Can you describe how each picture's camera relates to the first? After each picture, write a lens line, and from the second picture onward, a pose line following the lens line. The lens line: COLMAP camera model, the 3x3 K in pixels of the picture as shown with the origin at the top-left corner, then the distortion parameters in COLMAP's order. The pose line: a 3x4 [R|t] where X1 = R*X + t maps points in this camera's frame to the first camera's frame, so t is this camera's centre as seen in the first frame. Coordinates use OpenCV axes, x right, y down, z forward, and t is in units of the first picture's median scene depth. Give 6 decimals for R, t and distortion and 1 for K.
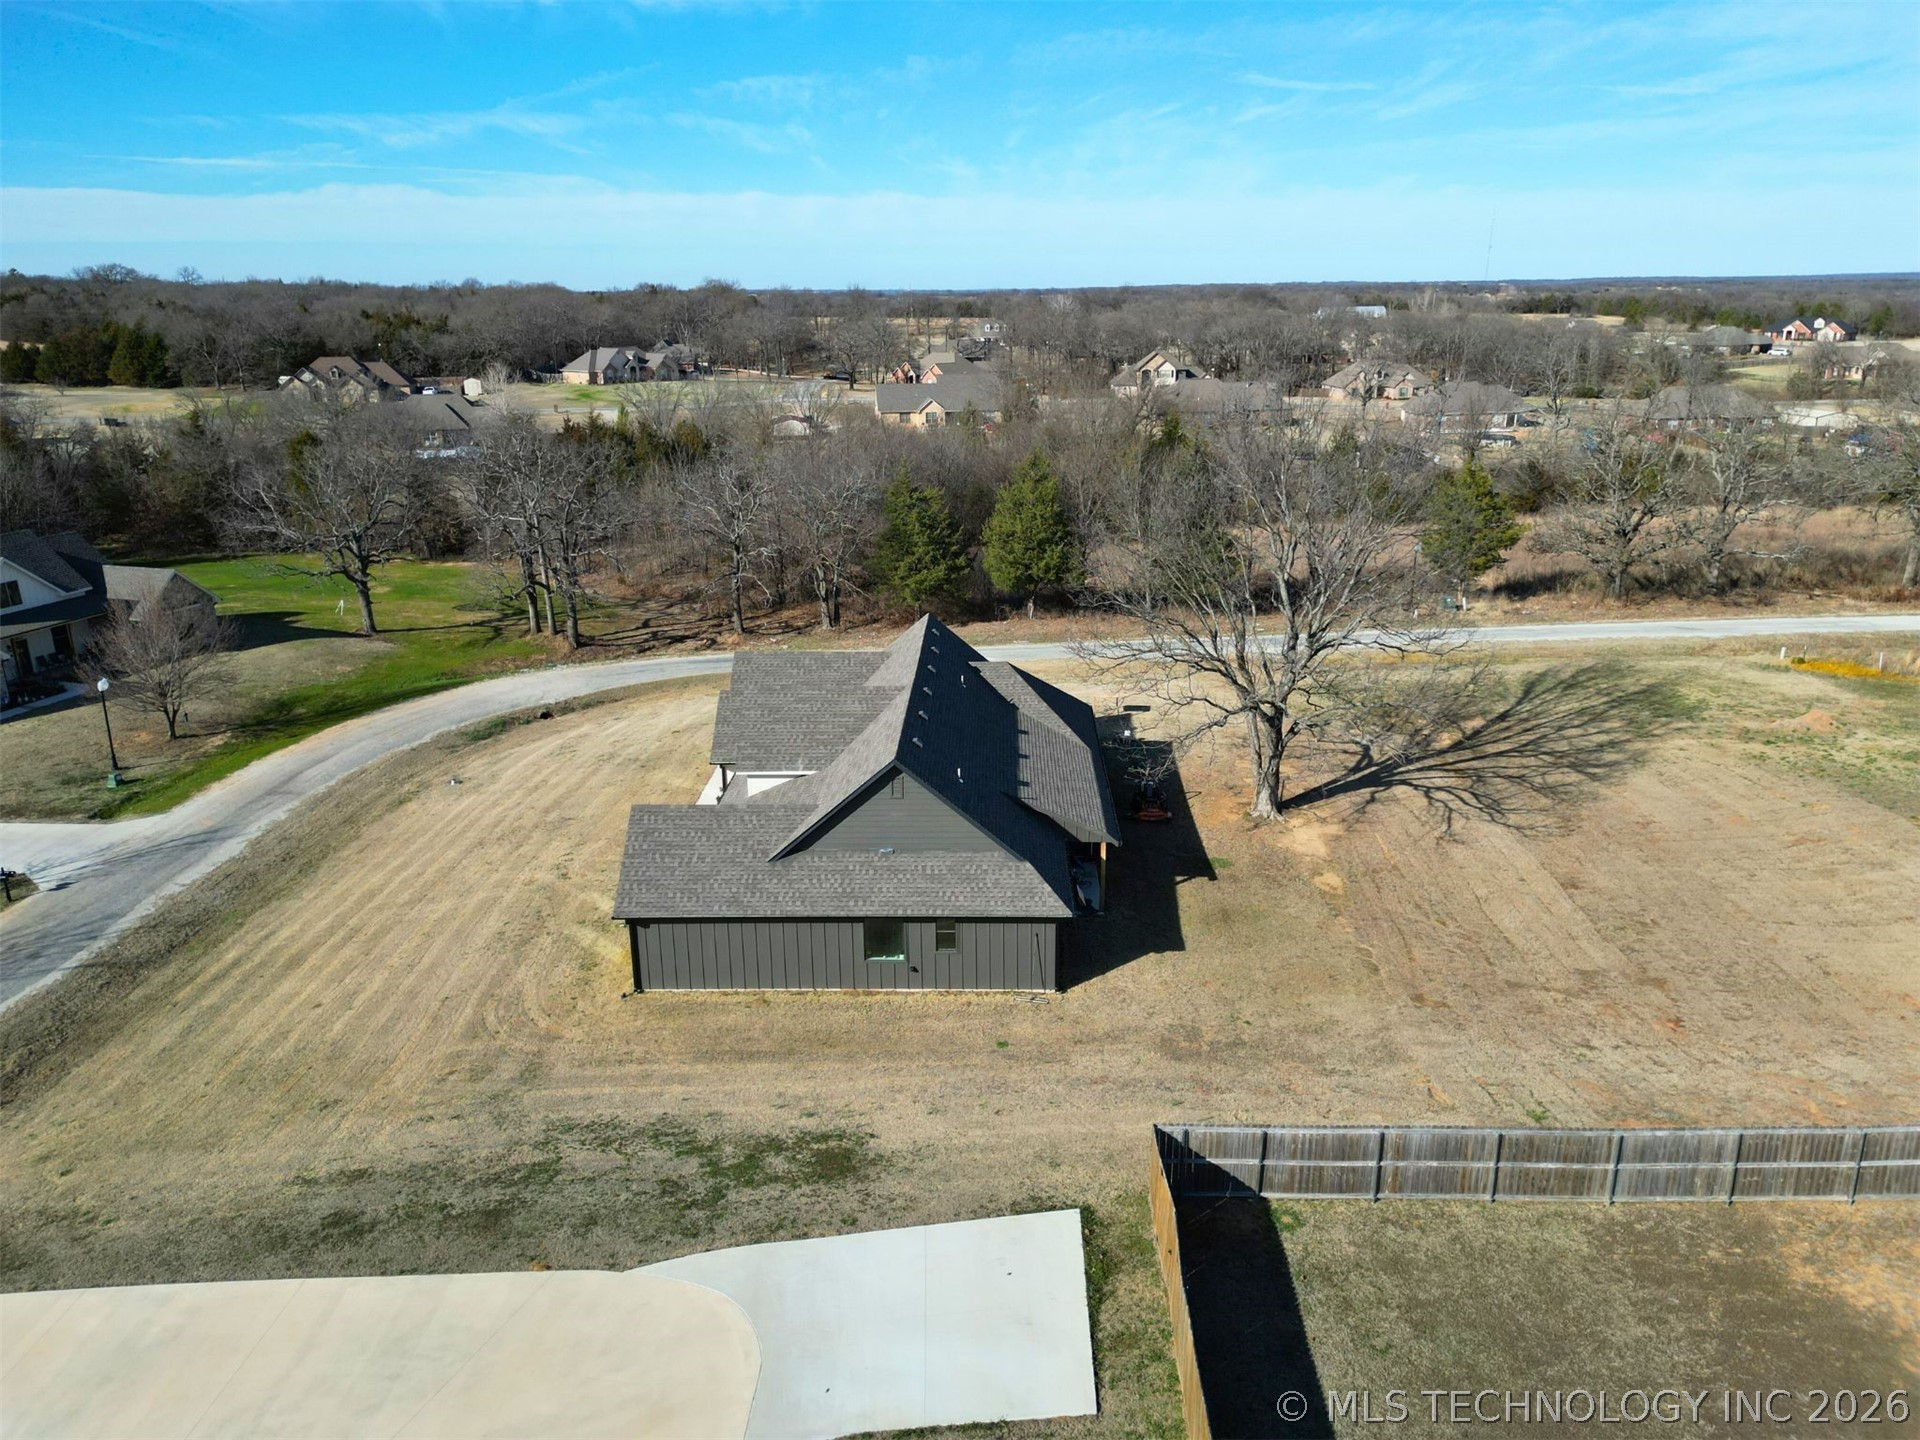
lens RADIAL K [[1336.2, 0, 960.0], [0, 1336.2, 720.0], [0, 0, 1]] dist [0.082792, -0.090265]
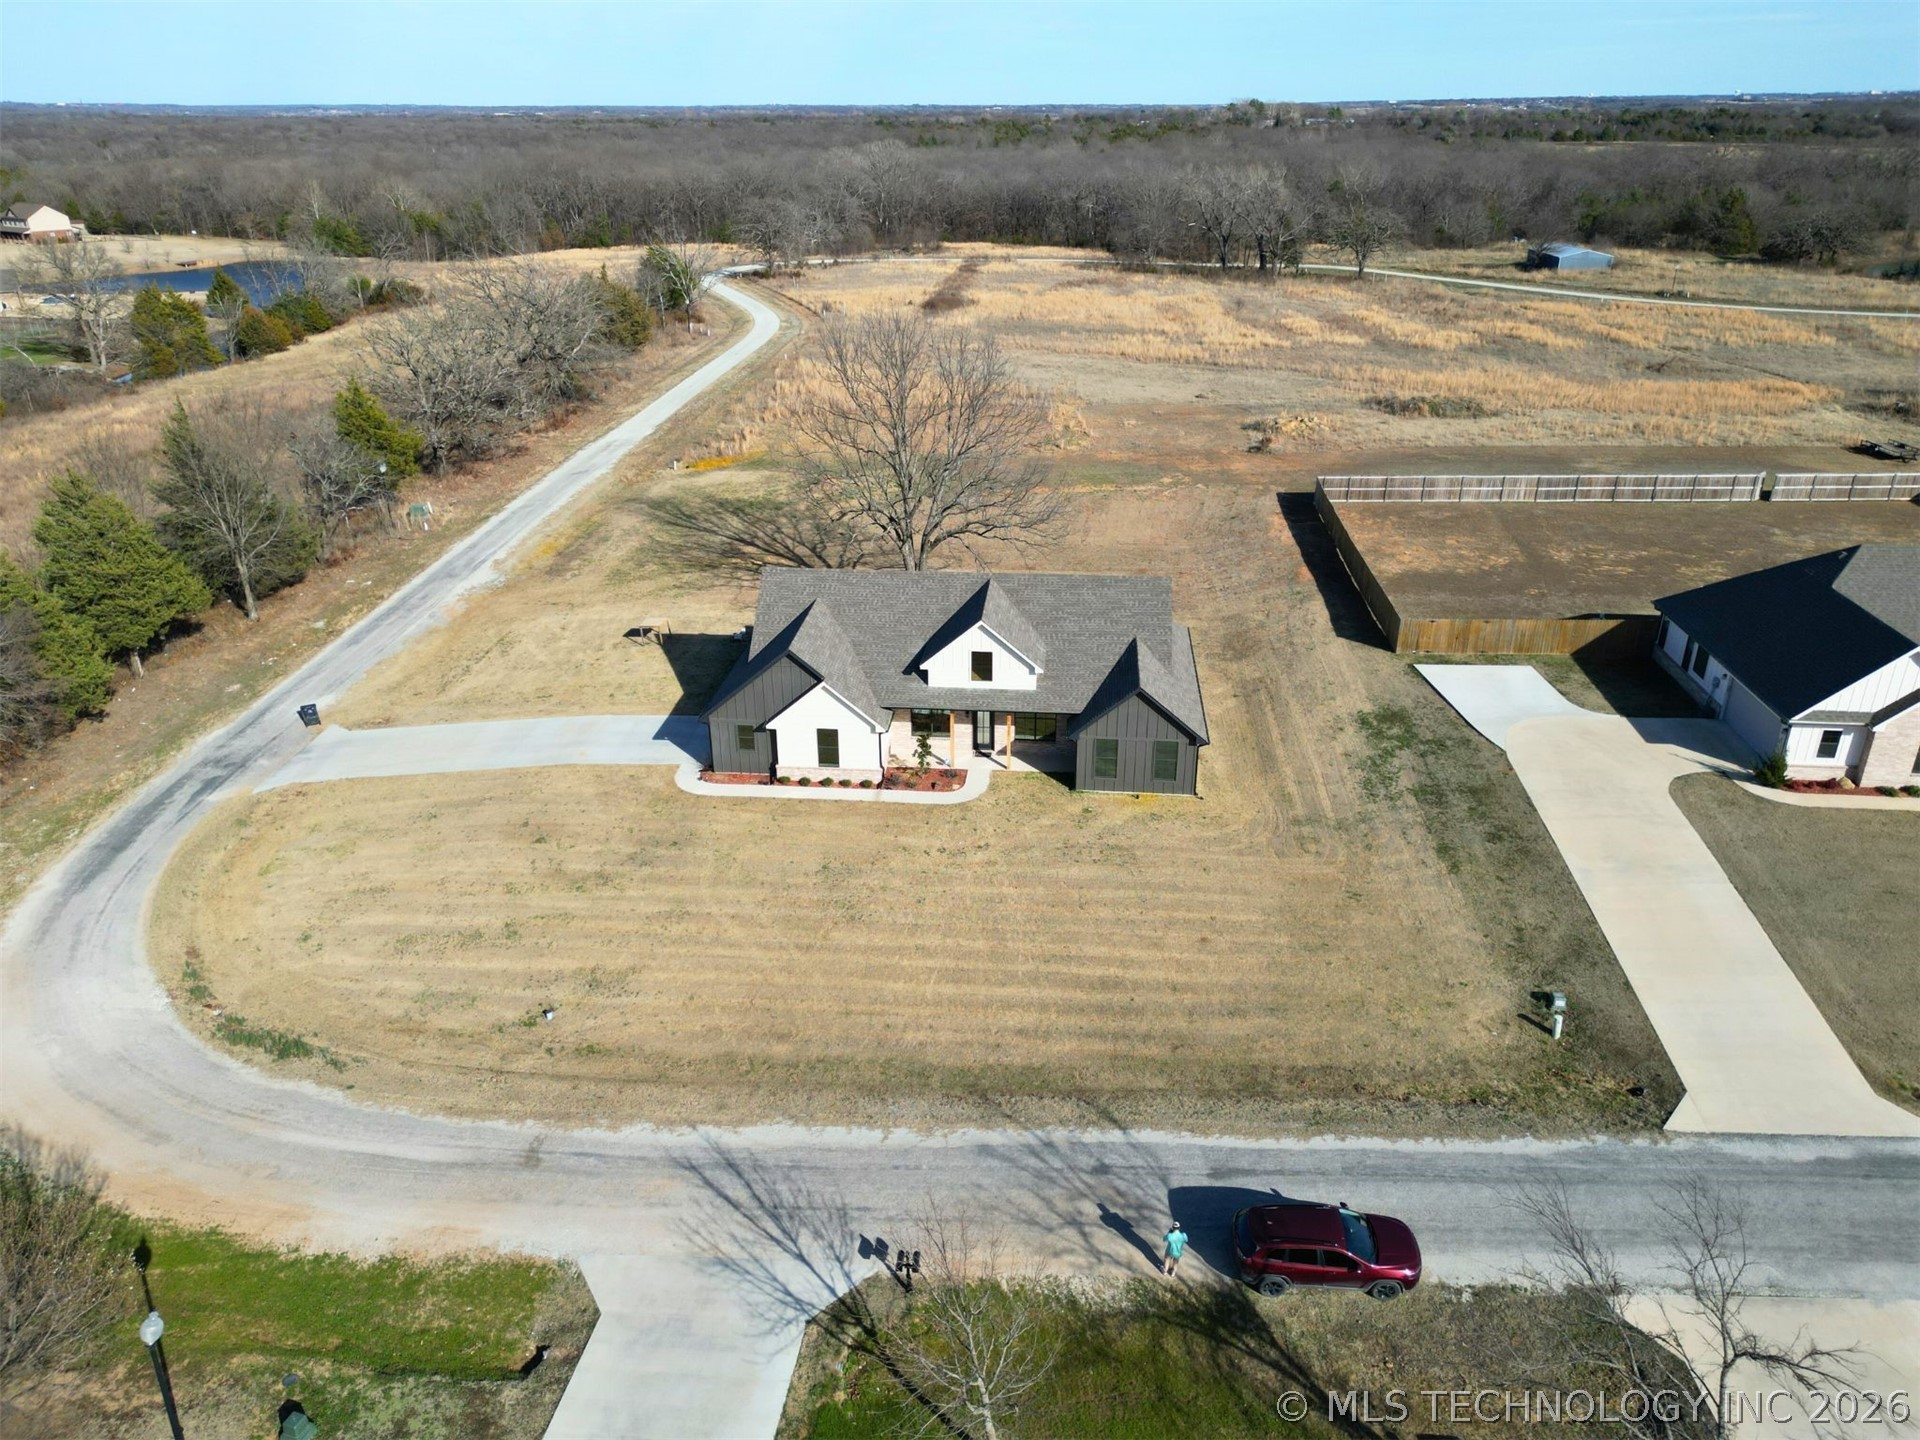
lens RADIAL K [[1336.2, 0, 960.0], [0, 1336.2, 720.0], [0, 0, 1]] dist [0.082792, -0.090265]
pose [[0.061858, -0.404151, 0.912598, -1.055520], [0.309379, 0.877078, 0.367450, -0.320431], [-0.948925, 0.259610, 0.179290, 0.680946]]
